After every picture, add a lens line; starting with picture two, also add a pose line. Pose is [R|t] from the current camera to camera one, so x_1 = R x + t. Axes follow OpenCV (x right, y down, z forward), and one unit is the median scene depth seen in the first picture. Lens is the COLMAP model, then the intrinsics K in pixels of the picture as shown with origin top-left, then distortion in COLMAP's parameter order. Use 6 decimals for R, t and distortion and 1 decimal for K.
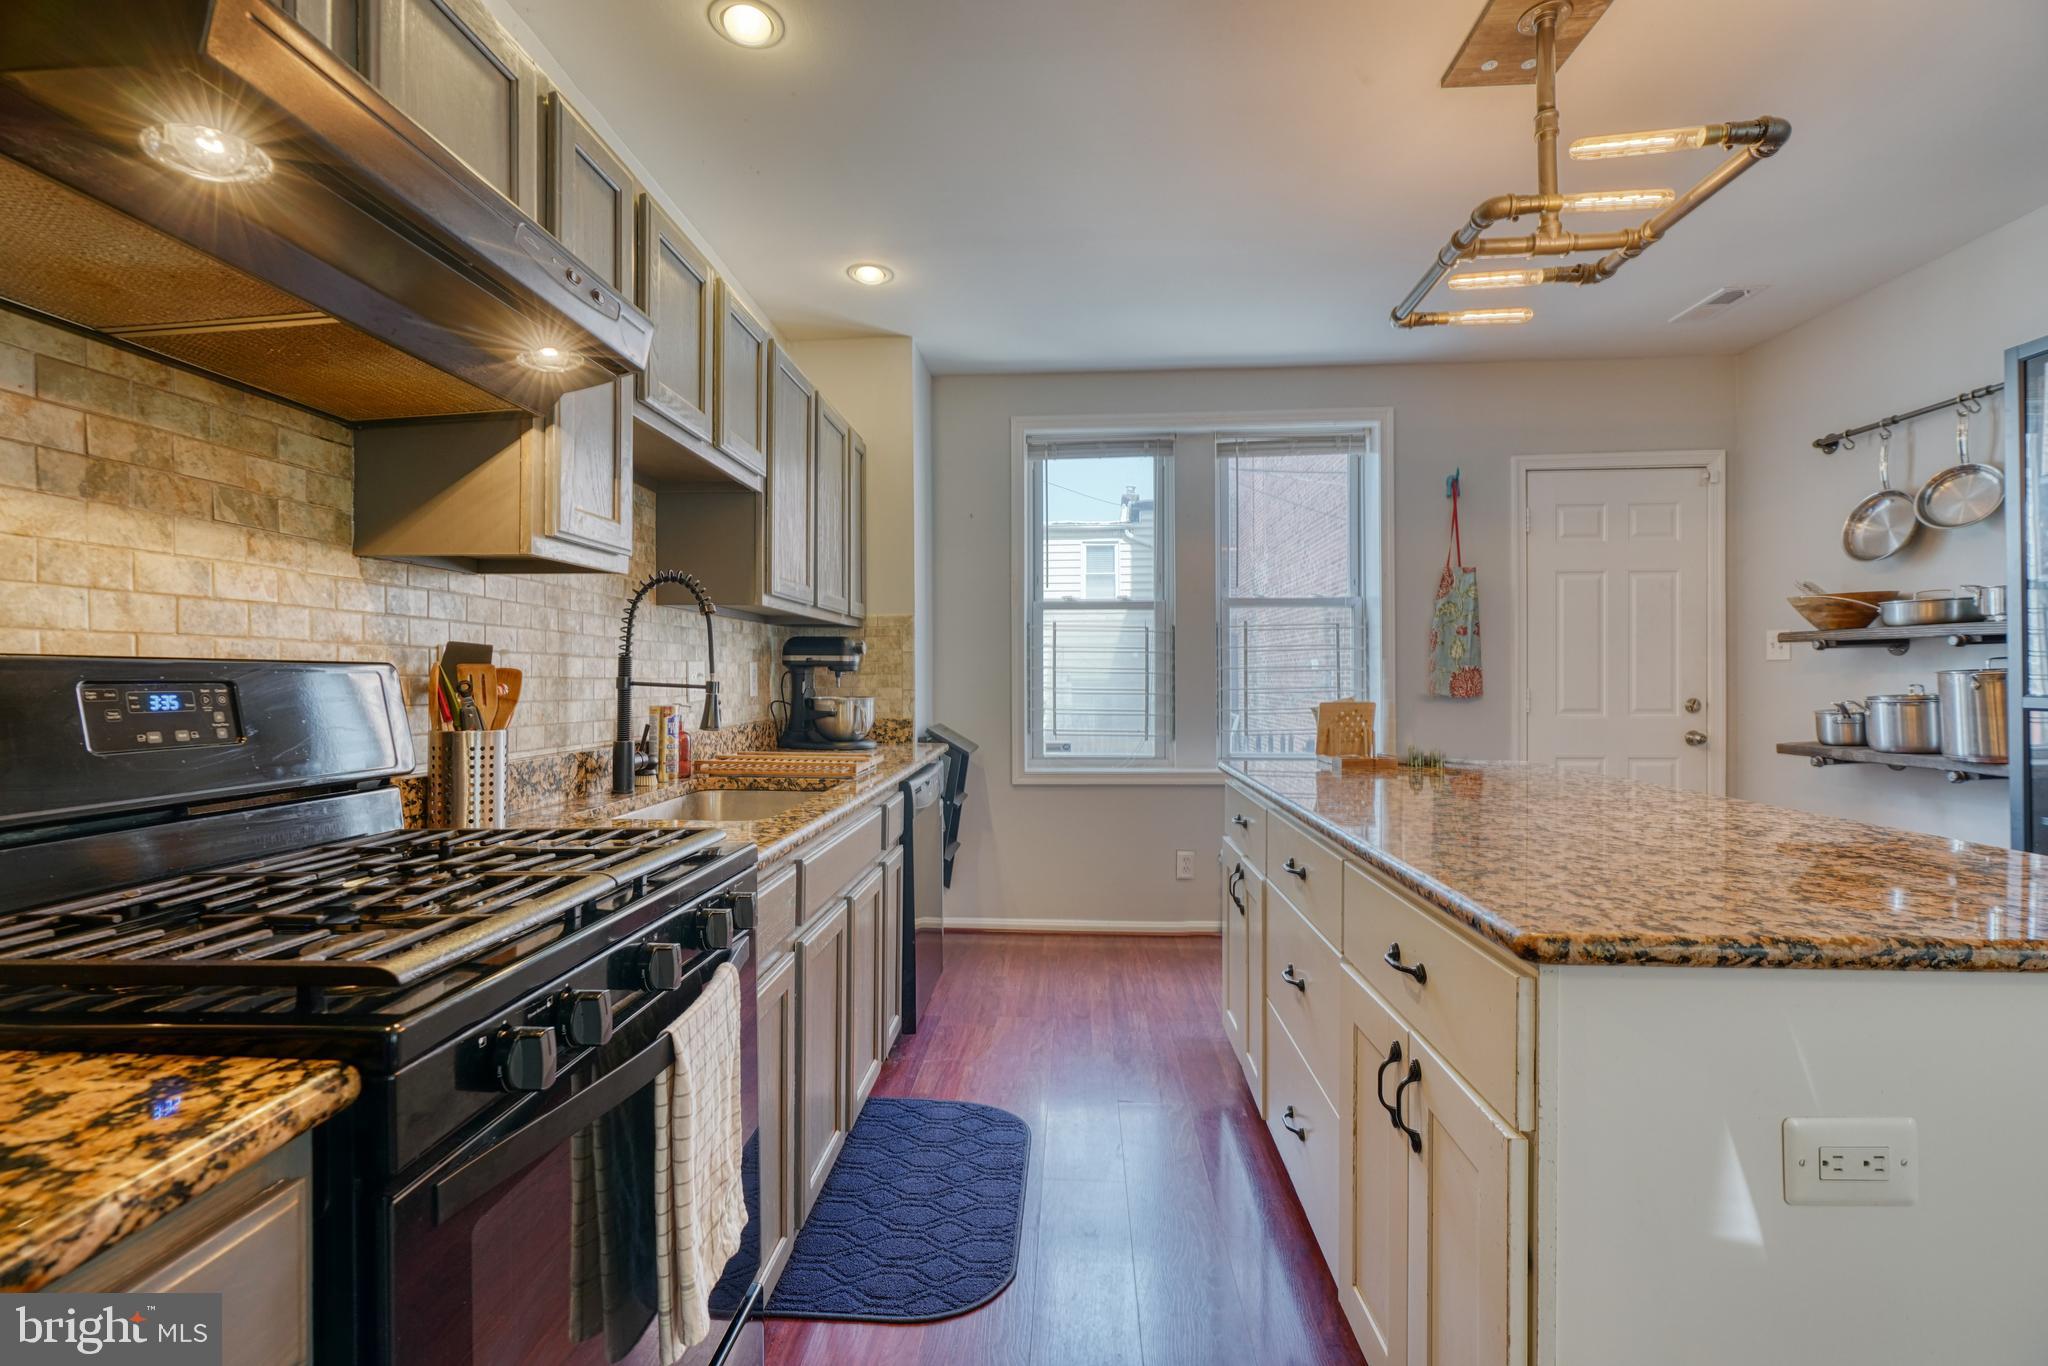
lens RADIAL K [[915.1, 0, 1021.5], [0, 915.1, 678.8], [0, 0, 1]] dist [-0.001036, 0.000037]
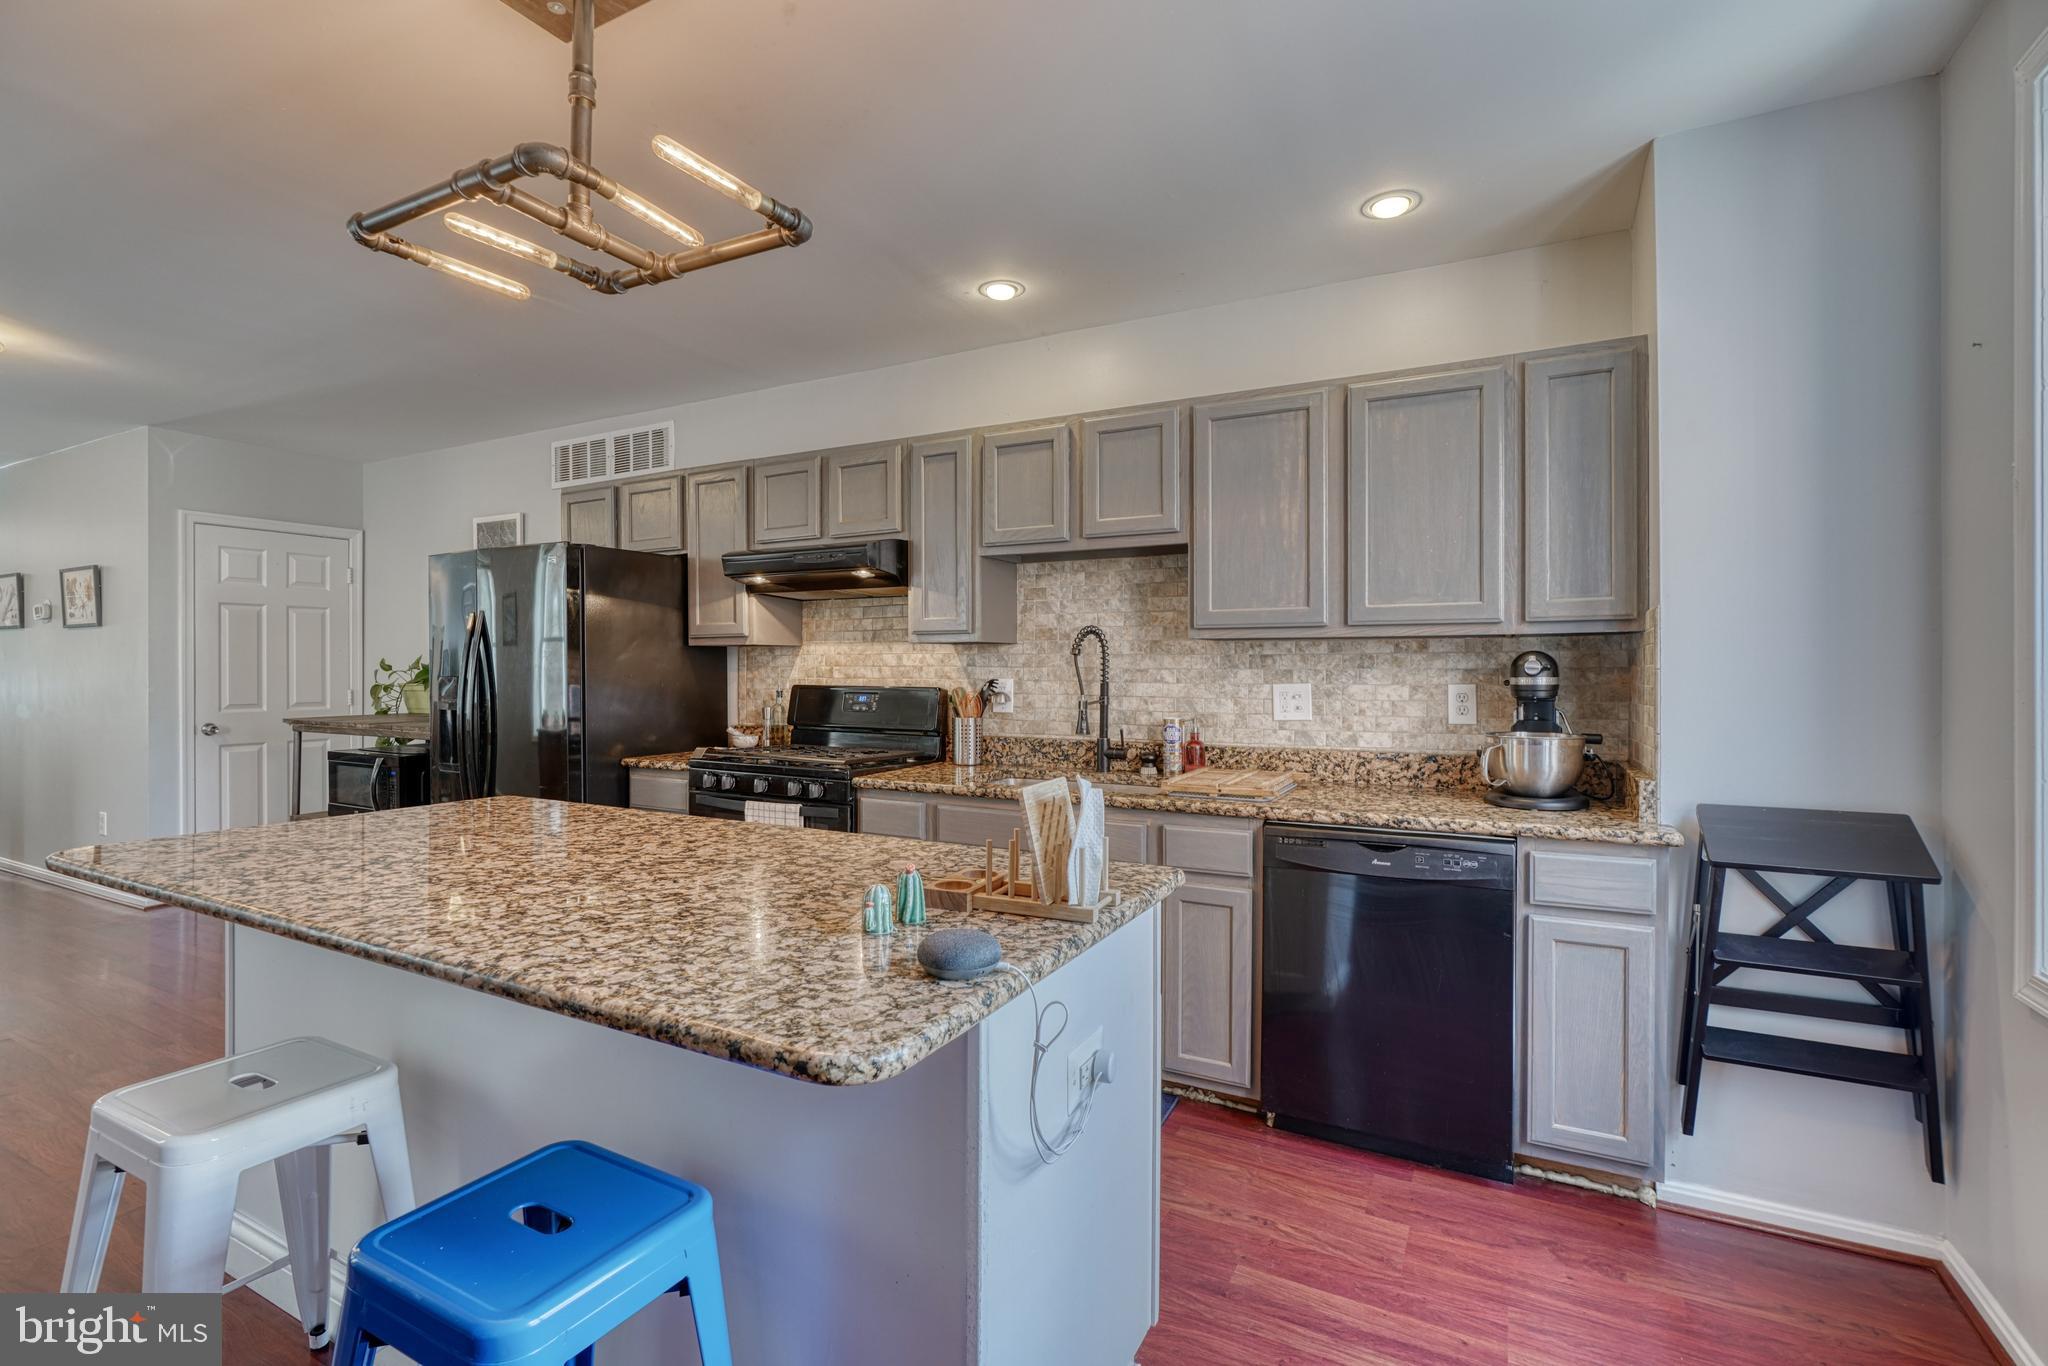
lens RADIAL K [[929.5, 0, 1018.3], [0, 929.5, 673.6], [0, 0, 1]] dist [-0.016905, 0.008435]
pose [[-0.418747, 0.004853, -0.908090, 0.764463], [-0.005132, 0.999957, 0.007710, -0.037481], [0.908089, 0.007889, -0.418704, 1.121821]]
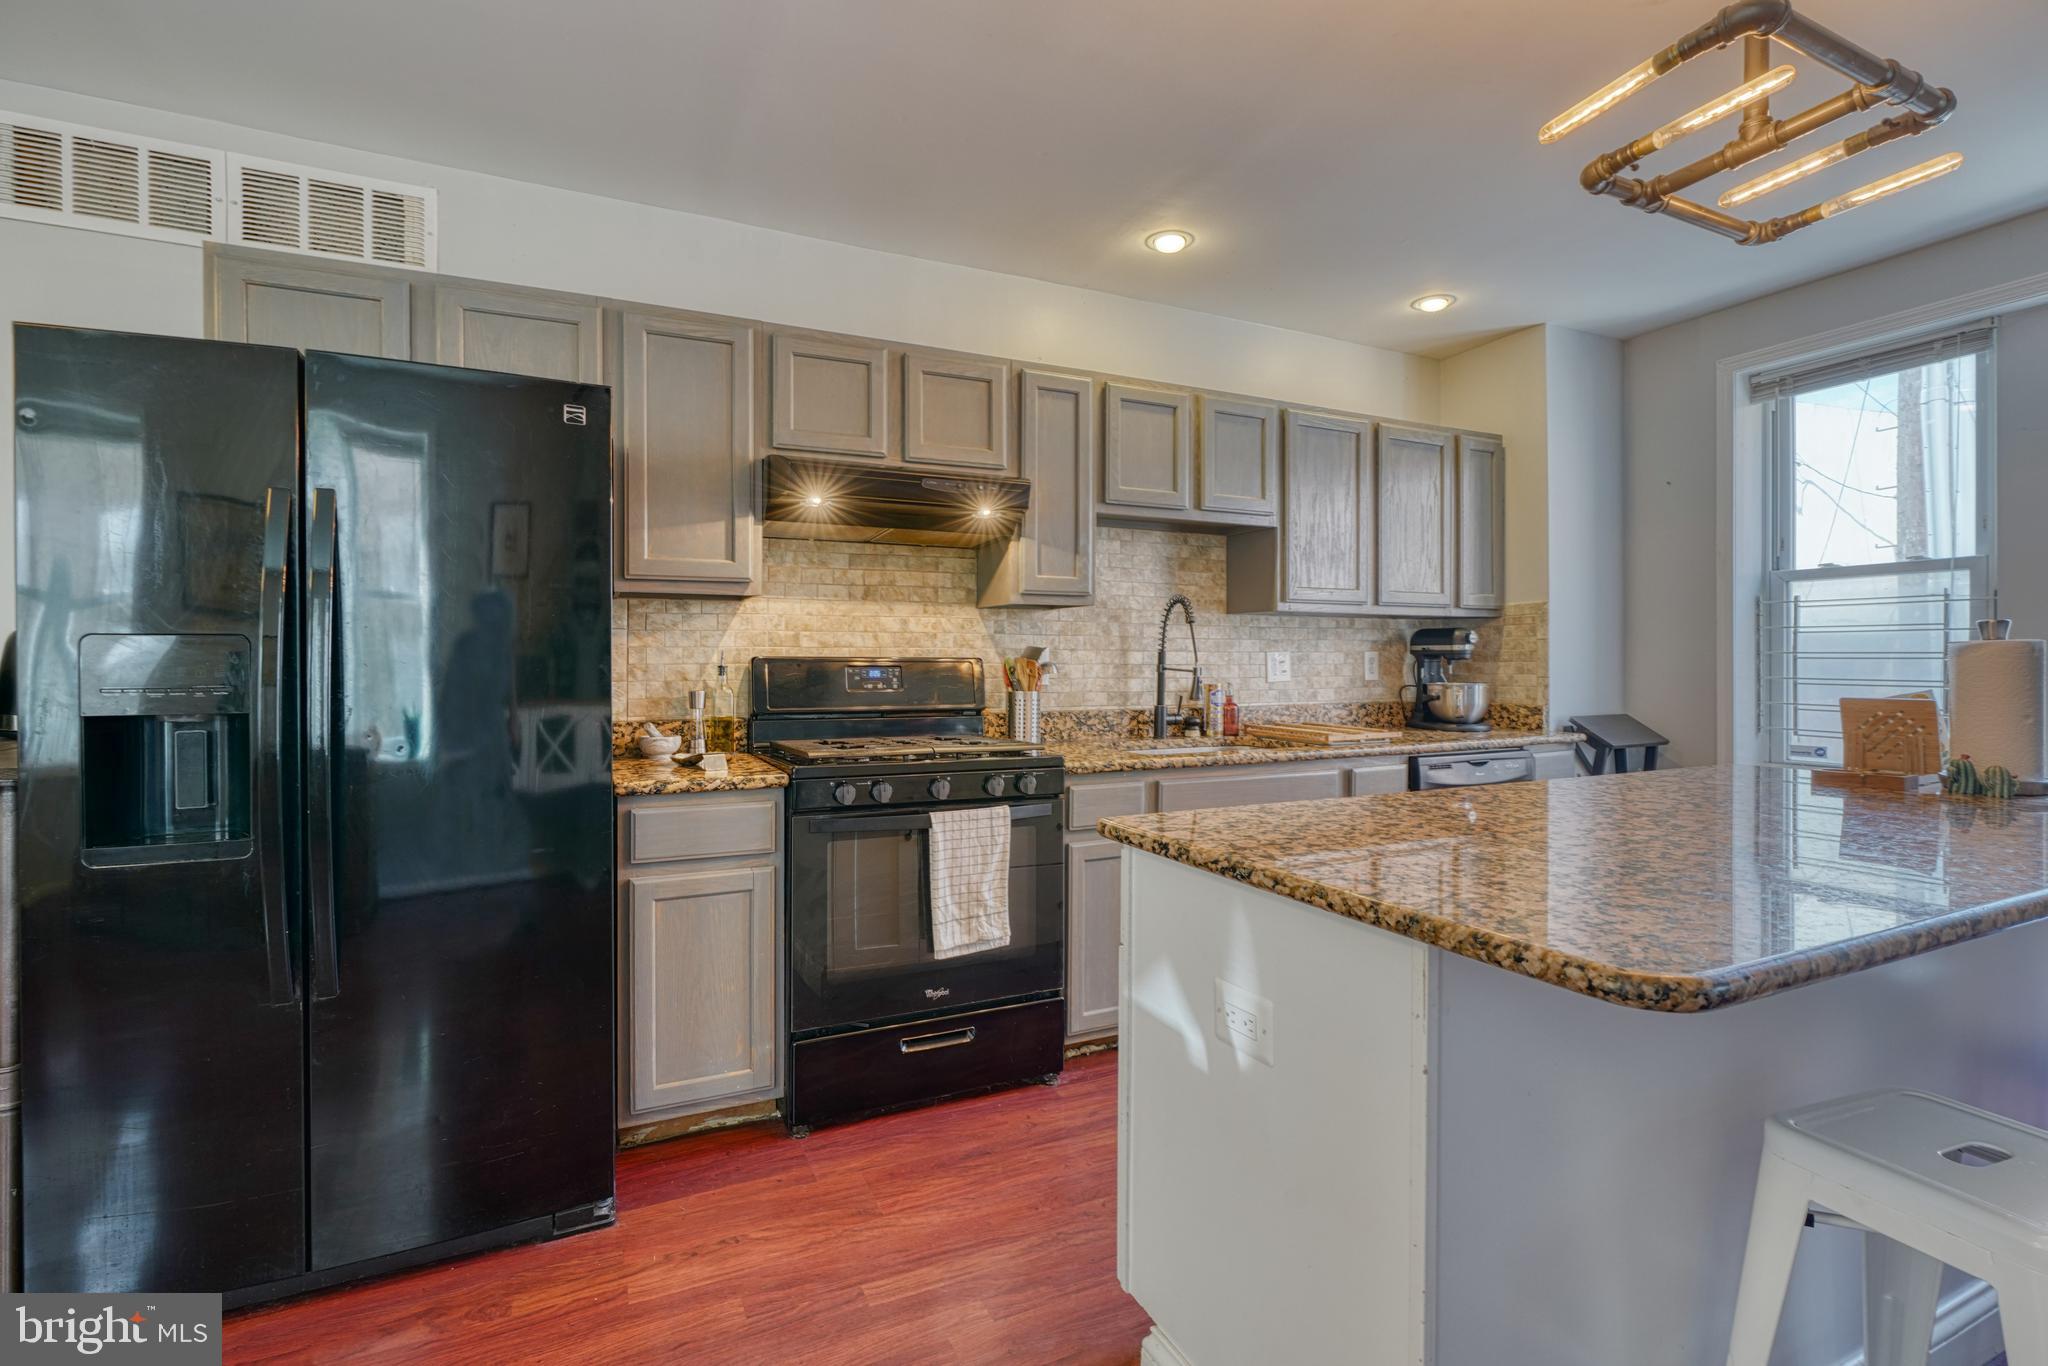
lens RADIAL K [[942.4, 0, 1022.2], [0, 942.4, 663.0], [0, 0, 1]] dist [-0.009201, 0.000479]
pose [[0.485388, 0.002368, -0.874296, 0.635862], [-0.002868, 0.999995, 0.001117, -0.003485], [0.874294, 0.001966, 0.485393, 0.007160]]
